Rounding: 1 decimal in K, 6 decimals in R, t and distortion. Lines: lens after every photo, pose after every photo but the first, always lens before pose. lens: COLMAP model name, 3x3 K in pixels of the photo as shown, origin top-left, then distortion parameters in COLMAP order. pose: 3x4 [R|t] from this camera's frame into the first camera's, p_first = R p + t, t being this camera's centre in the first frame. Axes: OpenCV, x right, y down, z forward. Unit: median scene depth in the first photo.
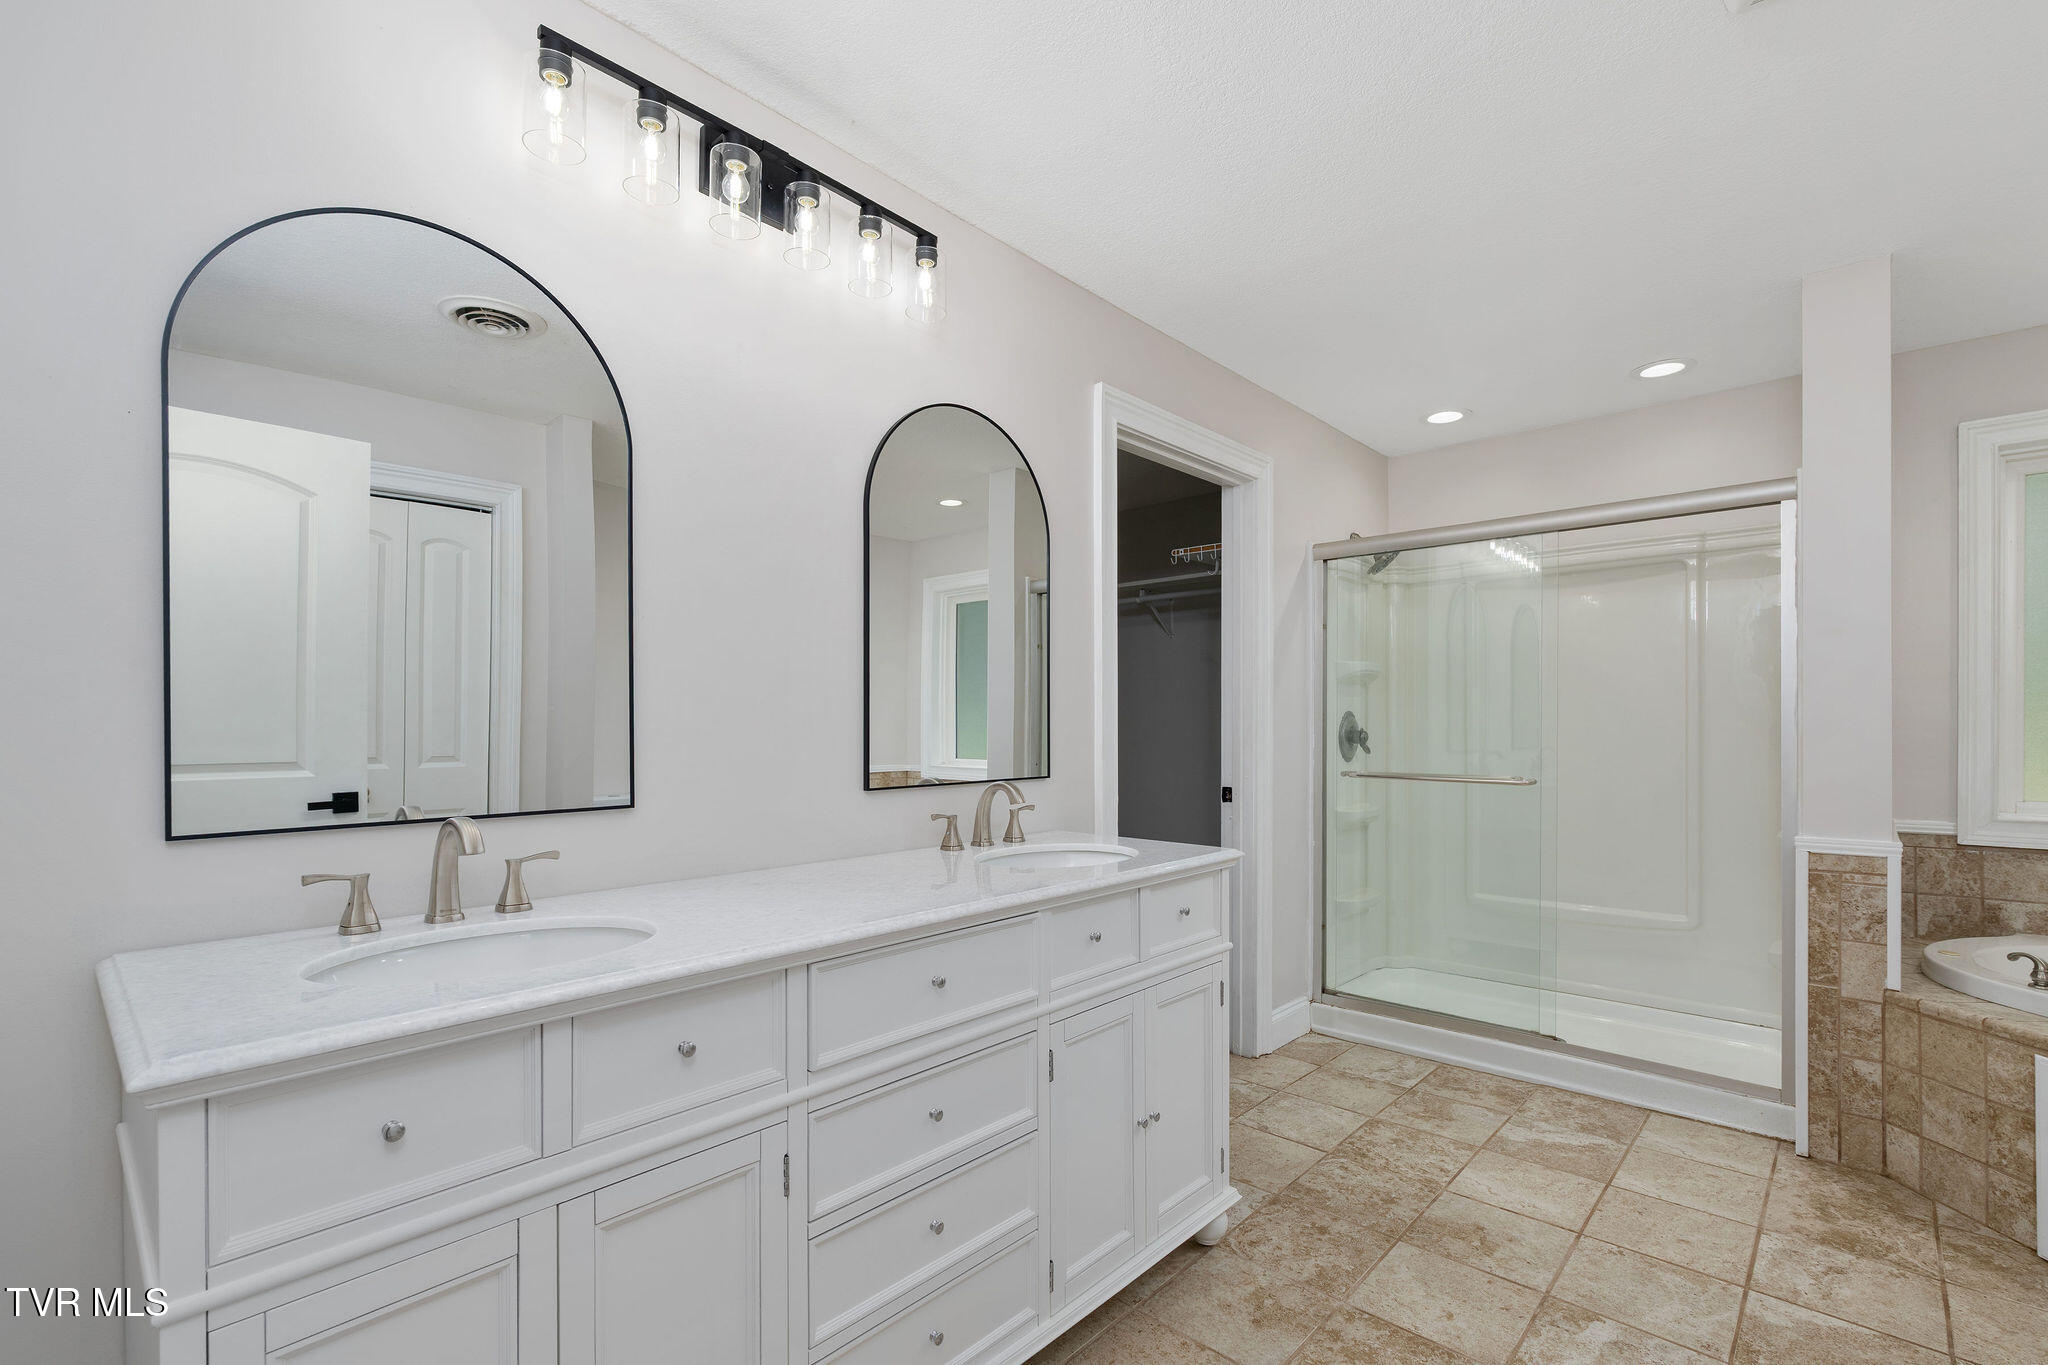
lens RADIAL K [[912.0, 0, 1030.8], [0, 912.0, 730.2], [0, 0, 1]] dist [-0.005430, 0.000401]
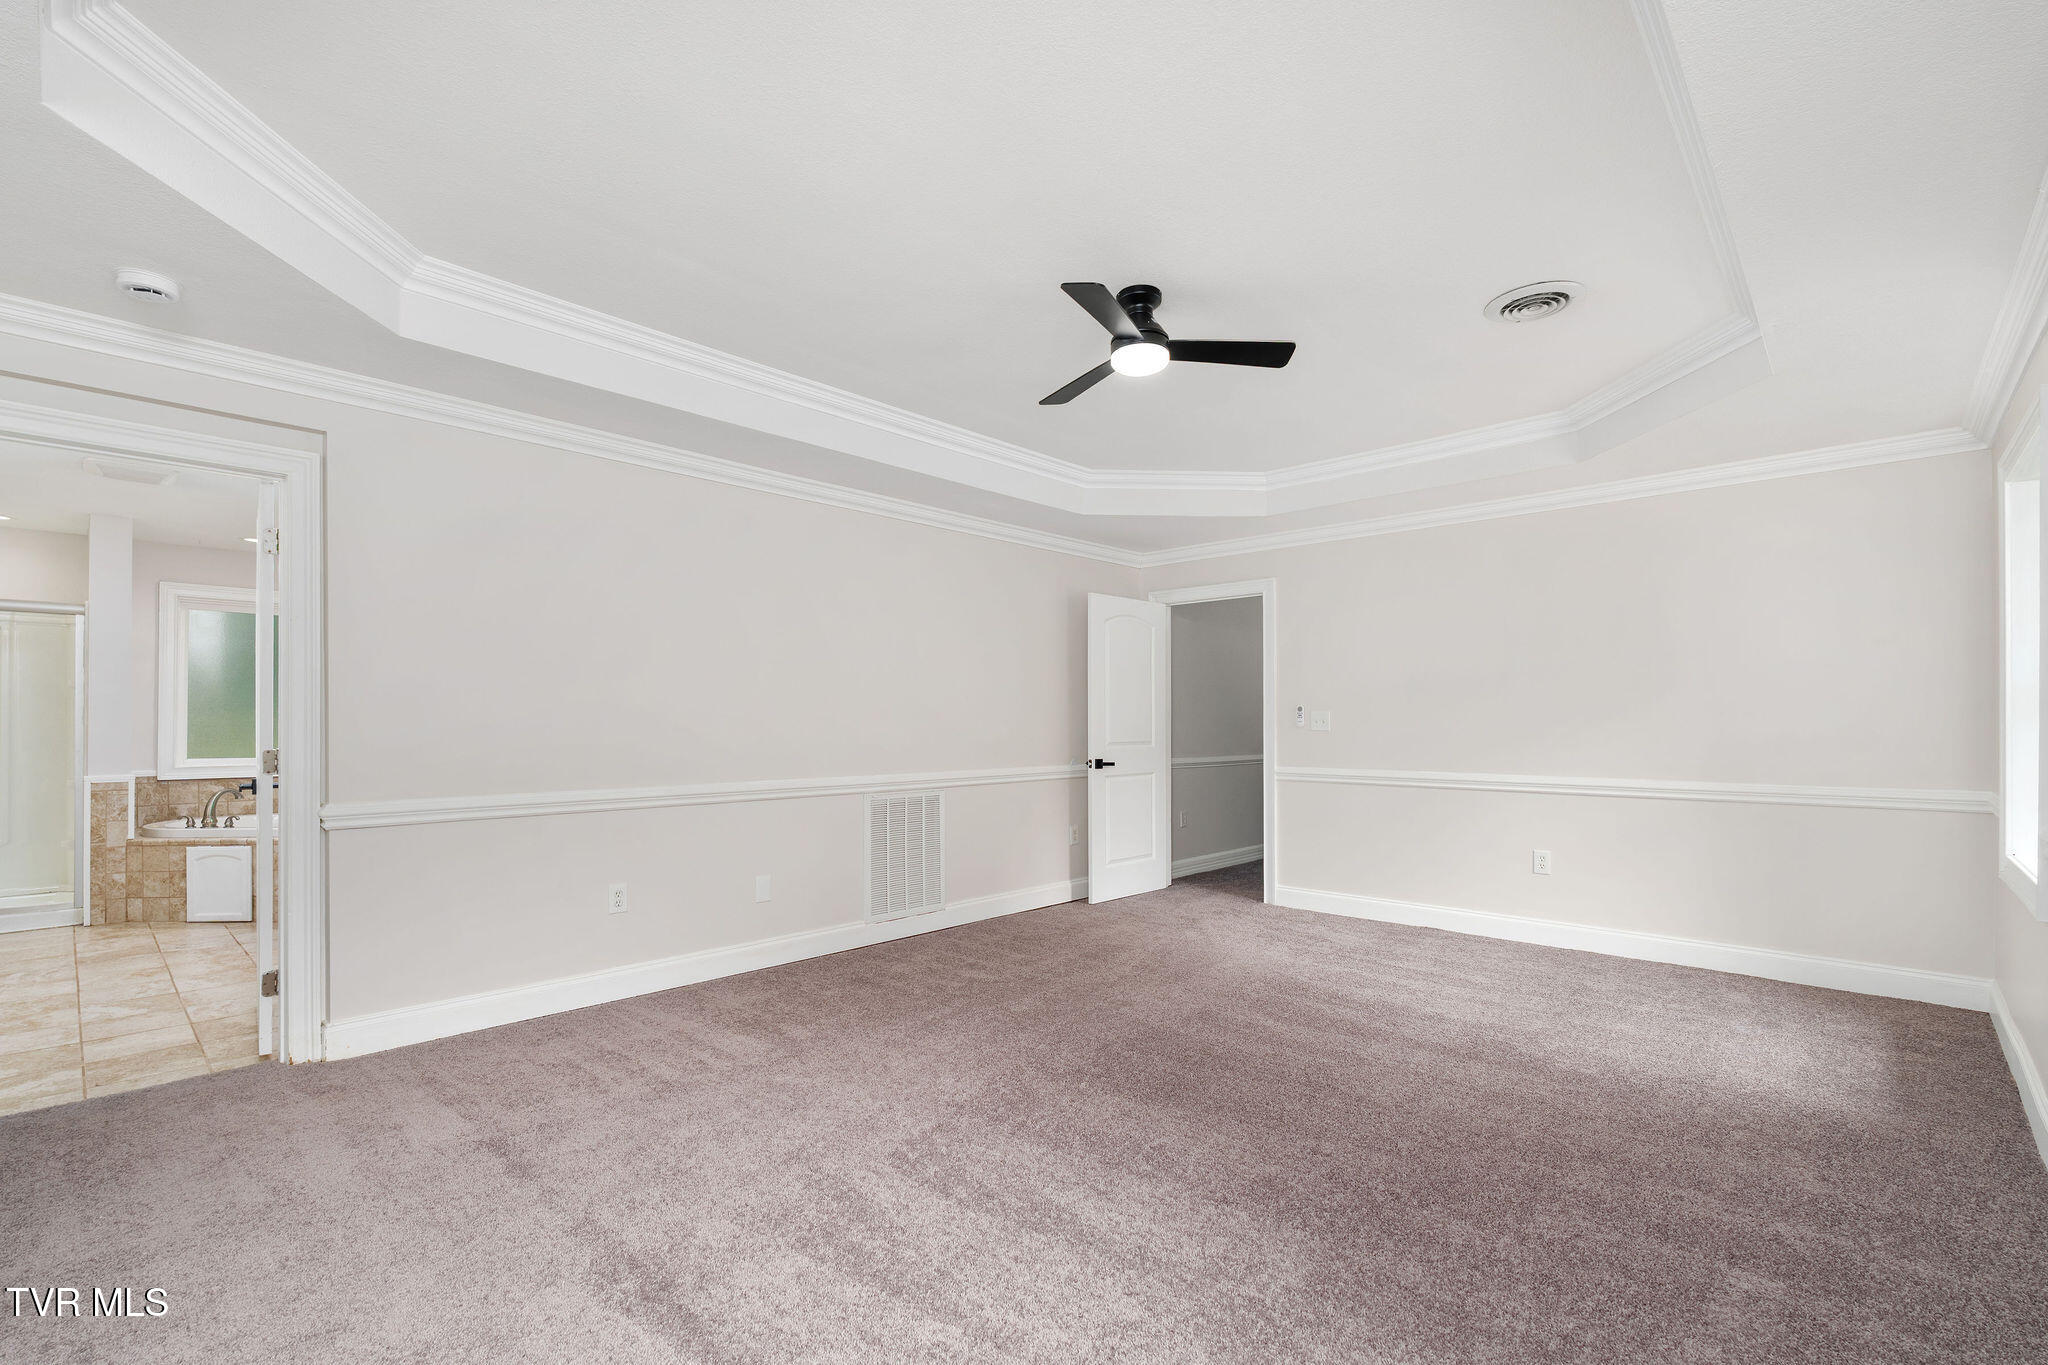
lens RADIAL K [[912.0, 0, 1018.8], [0, 912.0, 710.9], [0, 0, 1]] dist [-0.005430, 0.000401]
pose [[0.013368, 0.014466, 0.999806, -1.231216], [0.008171, 0.999860, -0.014576, 0.013033], [-0.999877, 0.008364, 0.013248, -1.193246]]
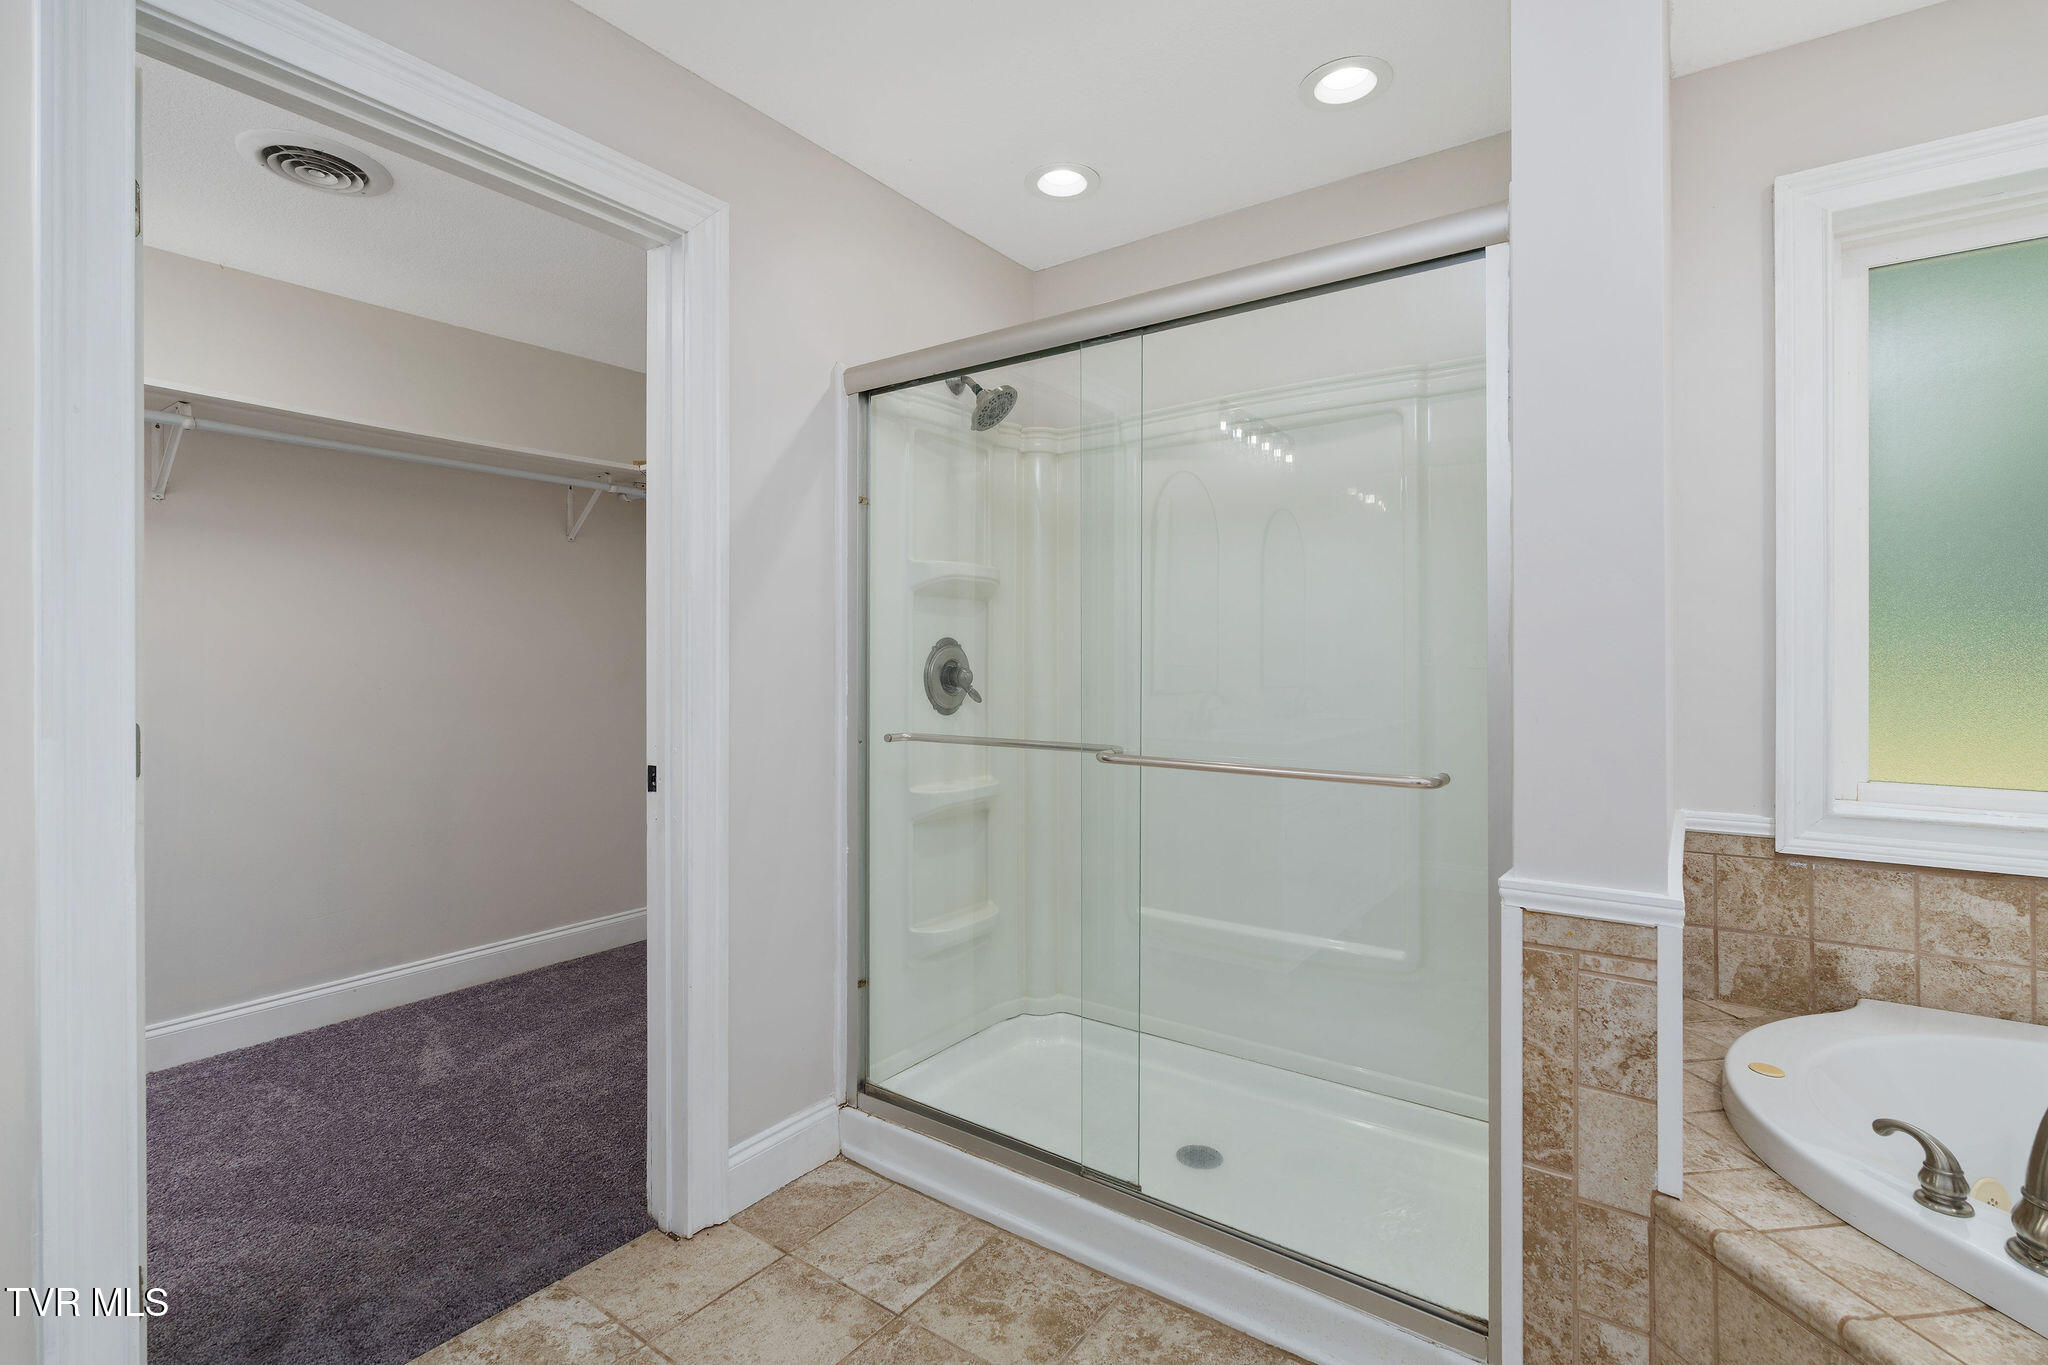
lens RADIAL K [[912.0, 0, 1047.4], [0, 912.0, 655.8], [0, 0, 1]] dist [-0.005430, 0.000401]
pose [[0.991482, 0.000387, 0.130247, 0.513125], [0.000429, 0.999980, -0.006235, -0.005995], [-0.130247, 0.006238, 0.991462, 0.514123]]
